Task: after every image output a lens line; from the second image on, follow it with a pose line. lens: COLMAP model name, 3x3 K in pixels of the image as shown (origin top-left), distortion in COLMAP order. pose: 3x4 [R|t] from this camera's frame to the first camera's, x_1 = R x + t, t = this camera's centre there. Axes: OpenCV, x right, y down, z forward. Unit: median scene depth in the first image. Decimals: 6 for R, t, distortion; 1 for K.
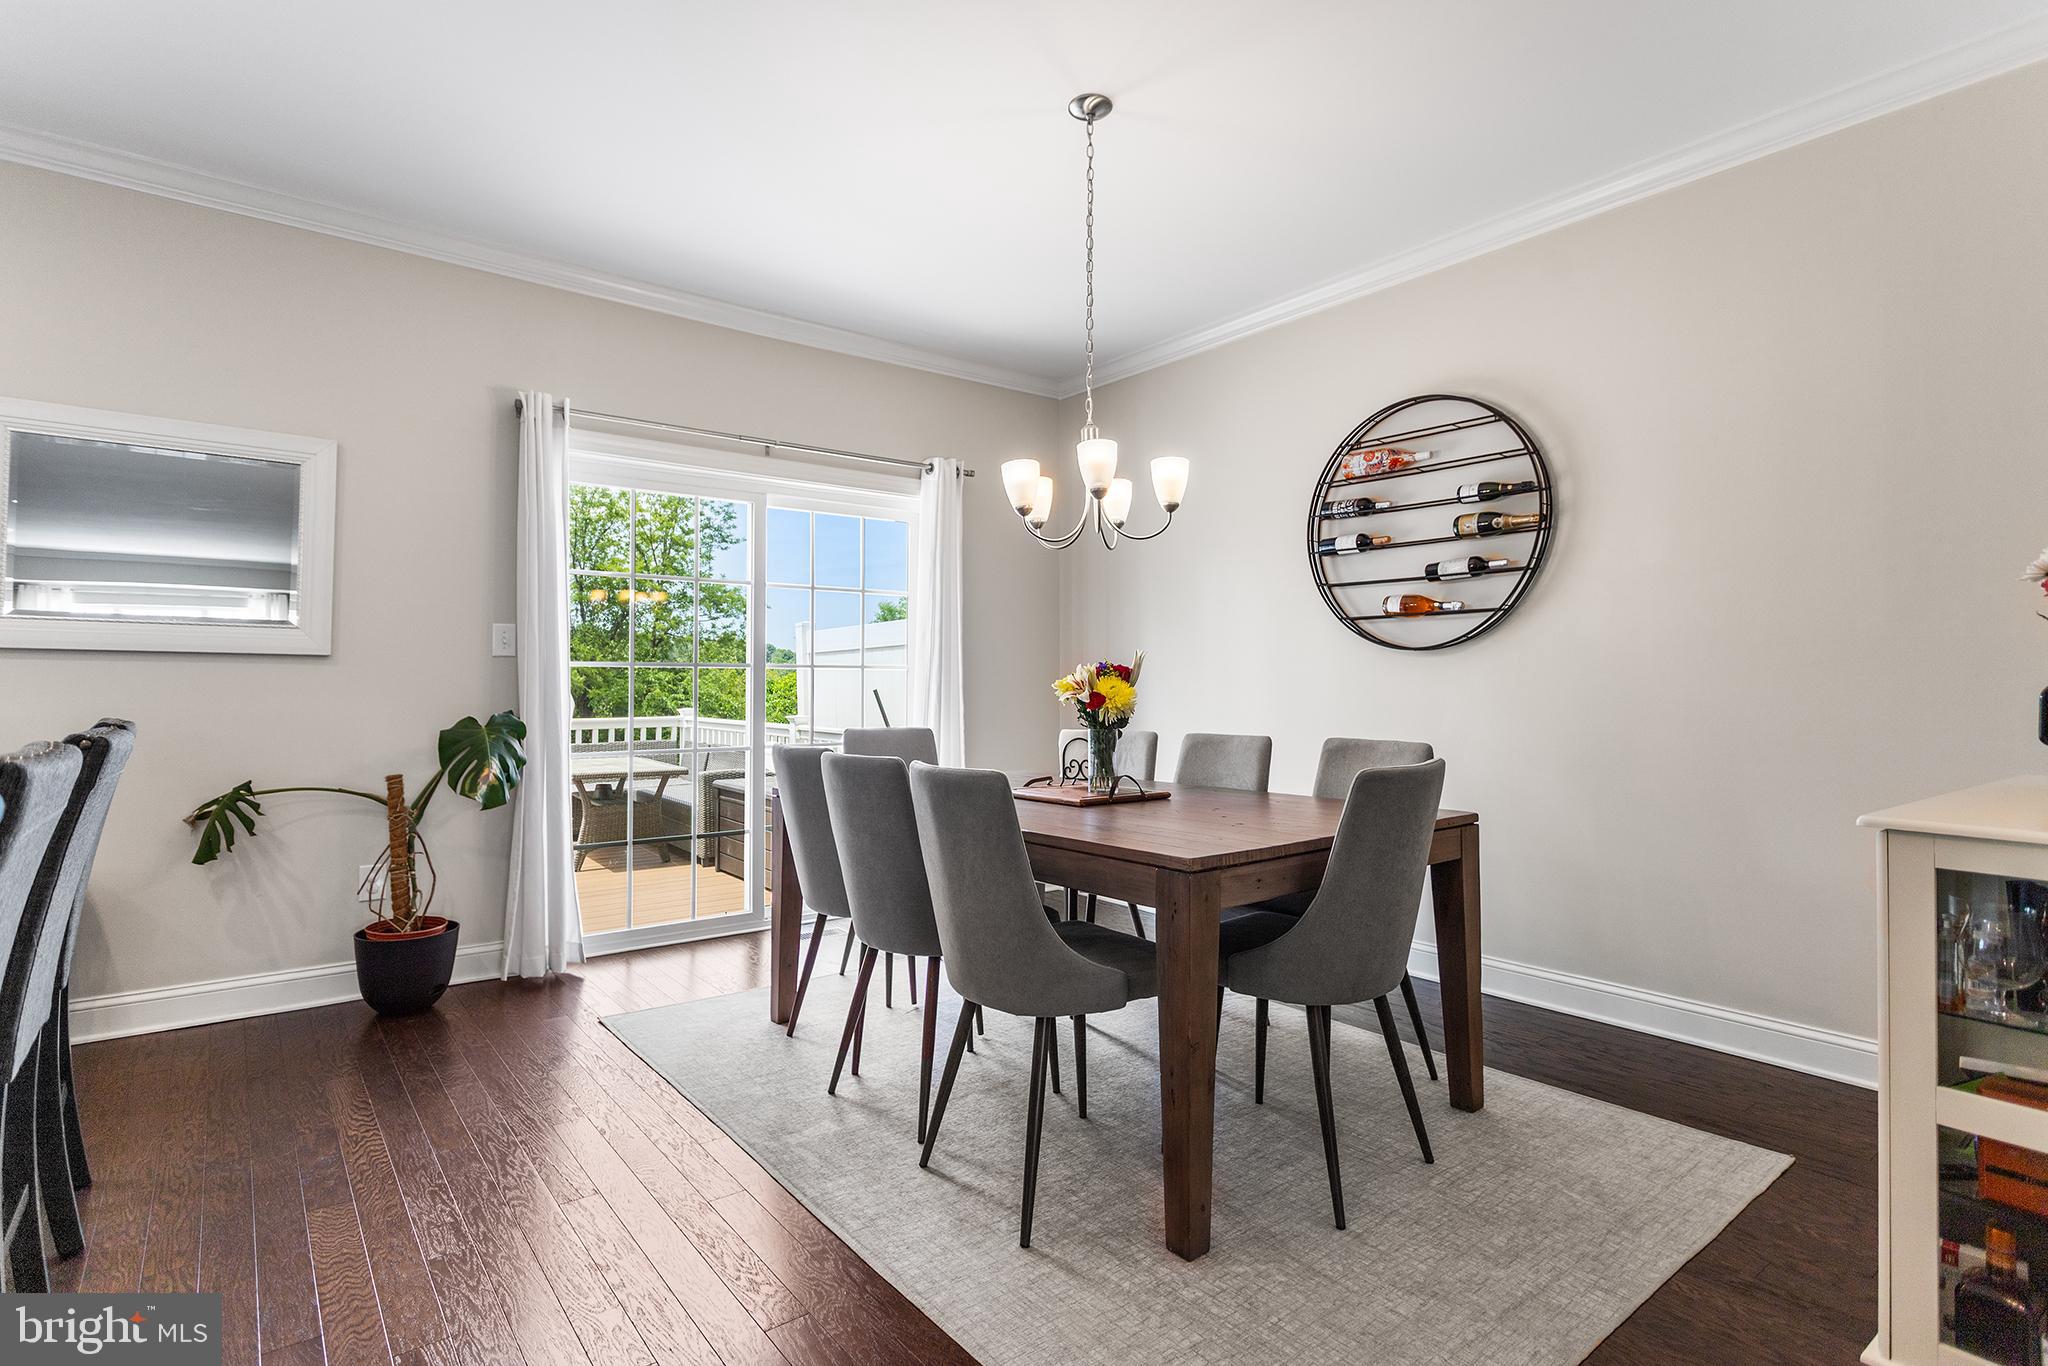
lens RADIAL K [[1021.3, 0, 1032.5], [0, 1021.3, 650.5], [0, 0, 1]] dist [0.013146, -0.000433]
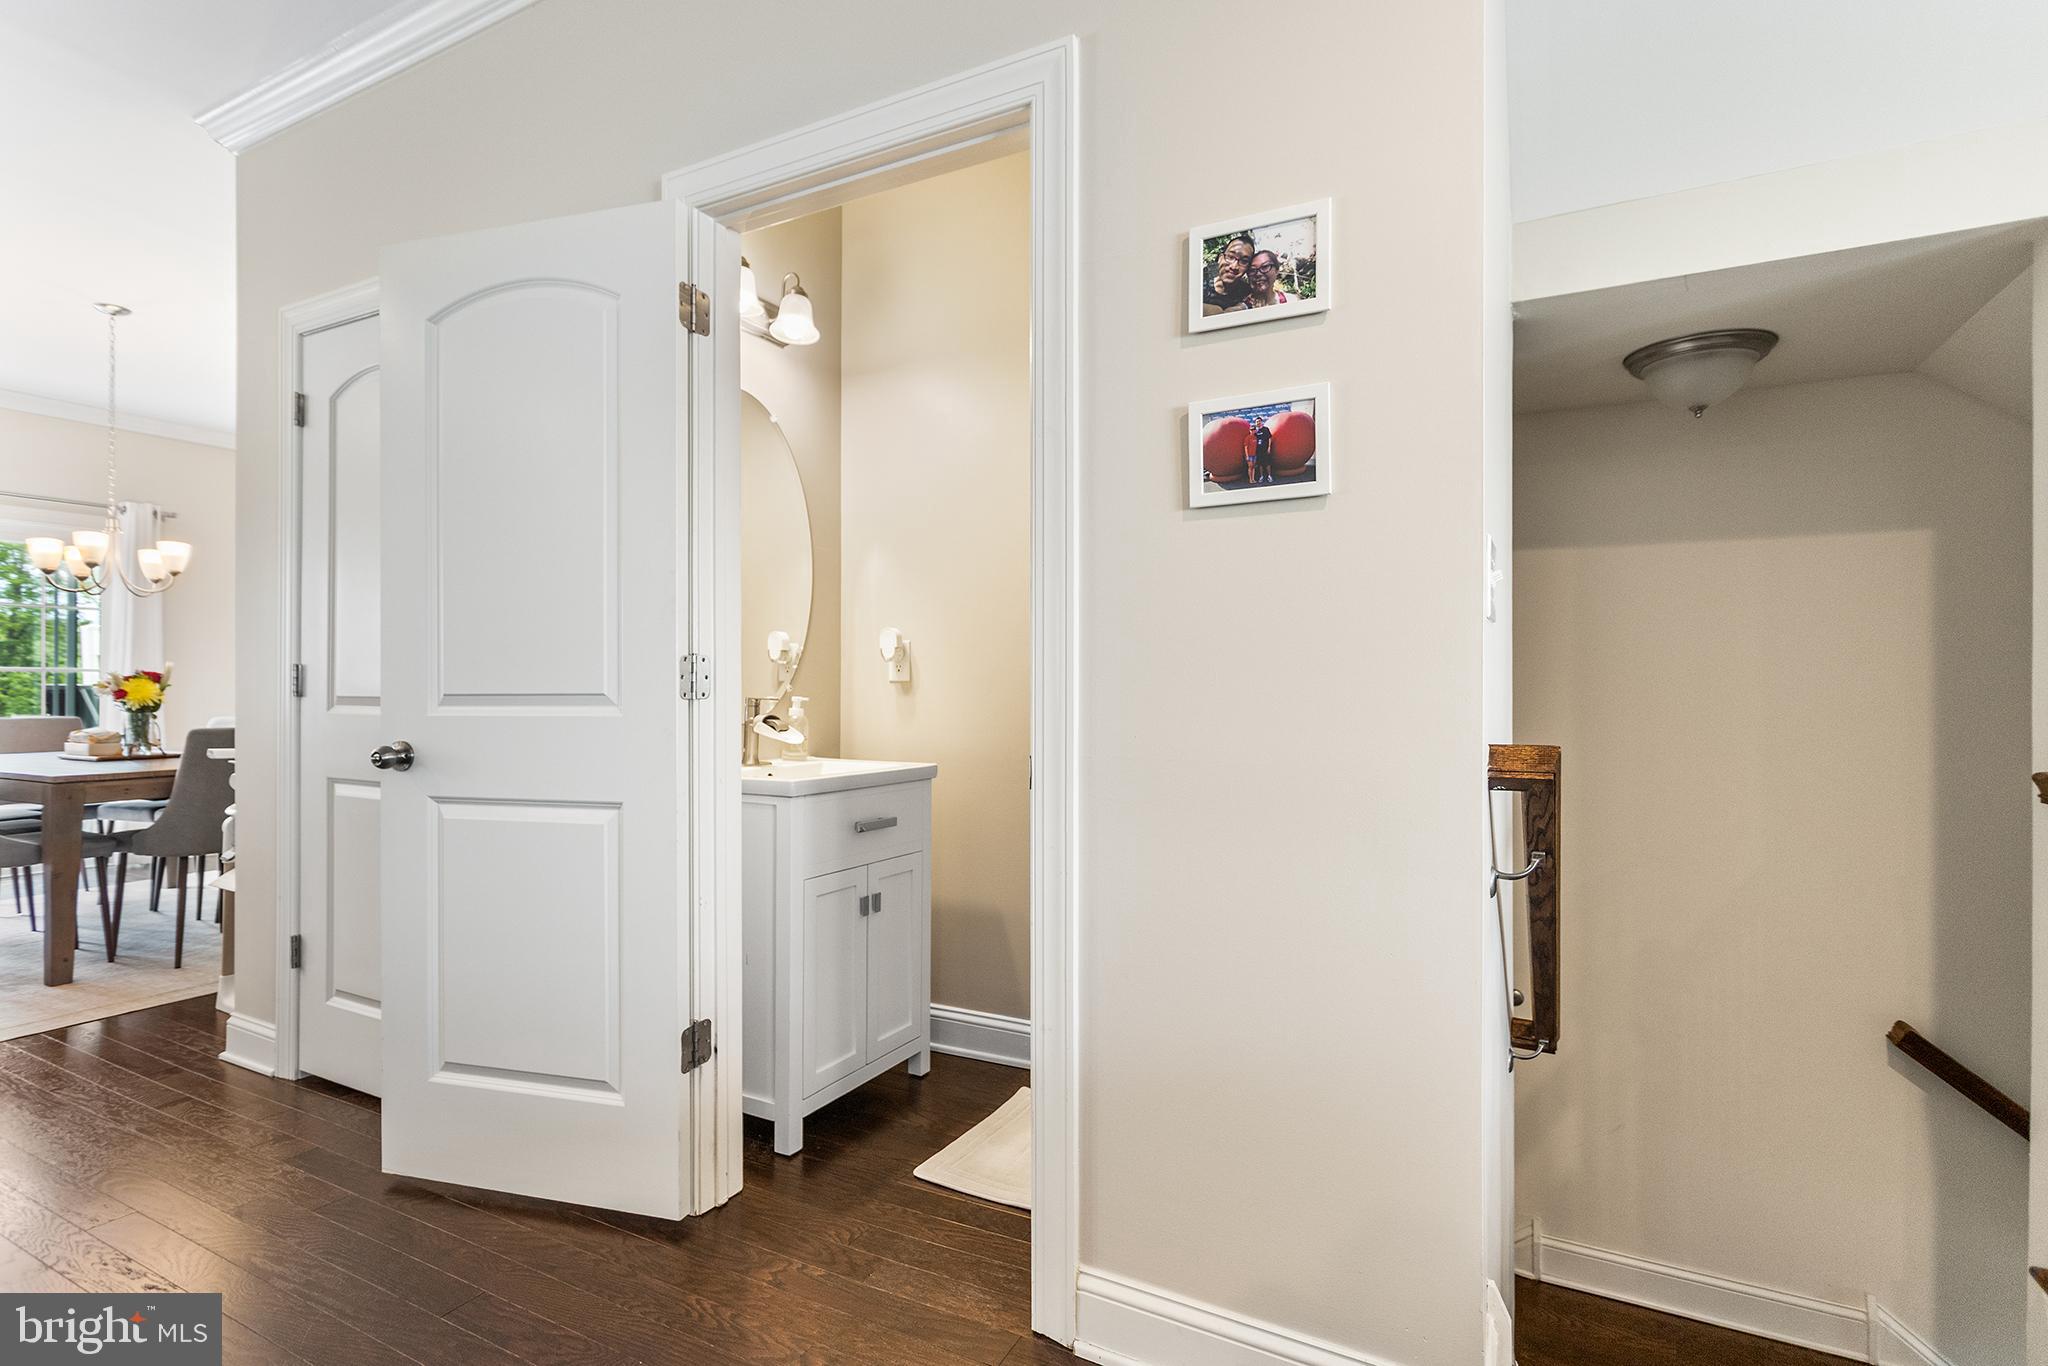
lens RADIAL K [[991.9, 0, 1024.0], [0, 991.9, 683.0], [0, 0, 1]] dist [-0.001395, -0.000417]
pose [[0.913700, 0.003974, 0.406370, 0.558176], [-0.015039, 0.999598, 0.024039, -0.020271], [-0.406111, -0.028076, 0.913393, -0.738736]]
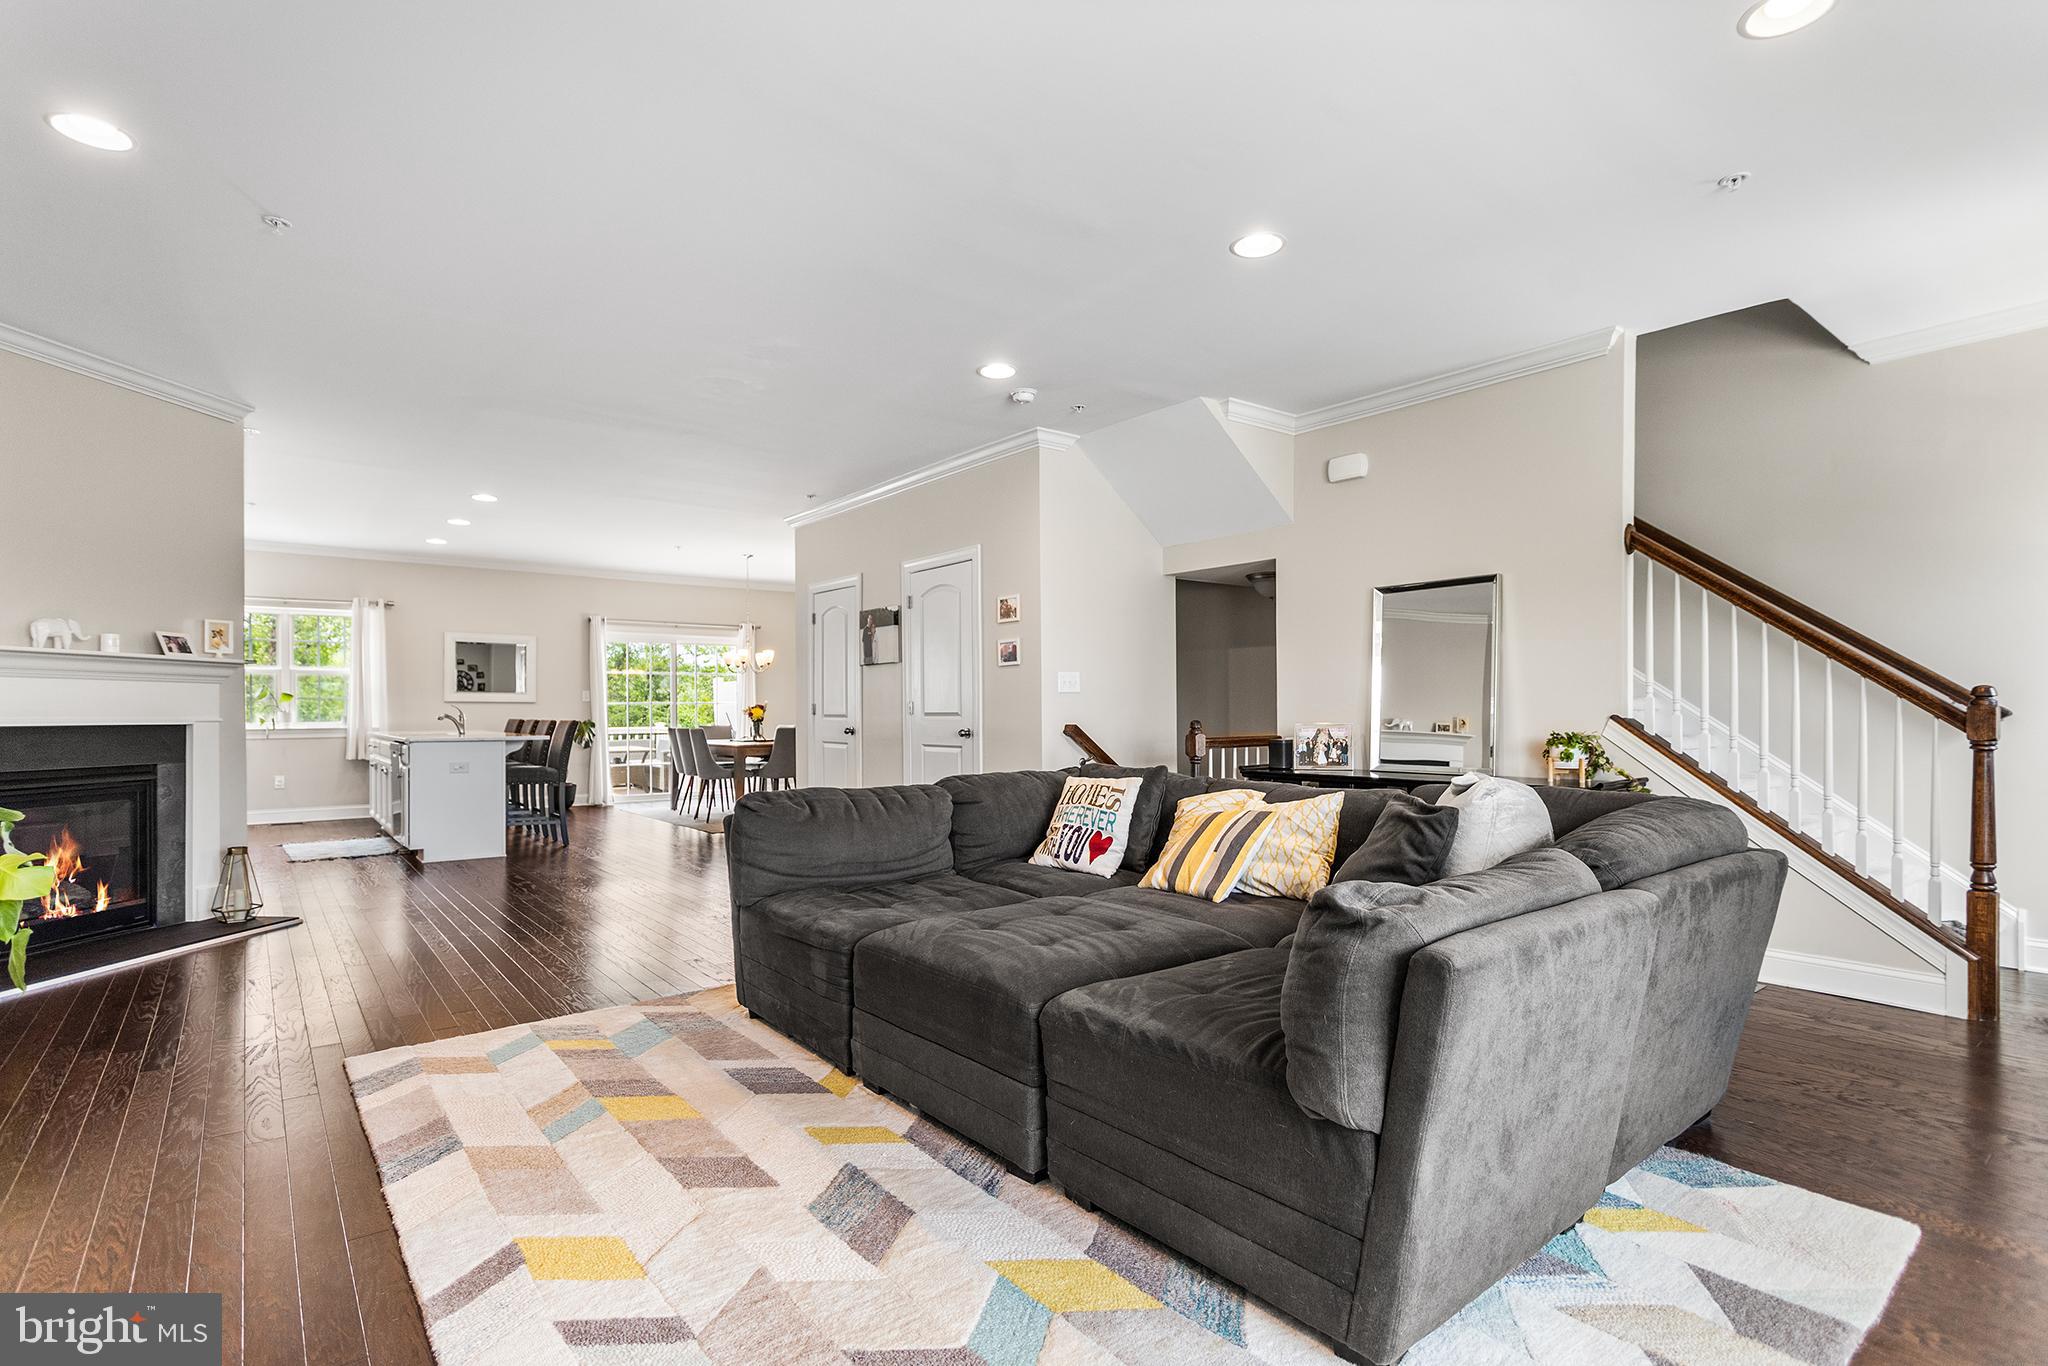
lens RADIAL K [[992.1, 0, 1025.1], [0, 992.1, 704.8], [0, 0, 1]] dist [-0.000760, -0.000093]
pose [[0.999986, -0.004101, 0.003378, 0.837786], [0.004001, 0.999569, 0.029074, -0.070235], [-0.003496, -0.029060, 0.999572, -2.099621]]
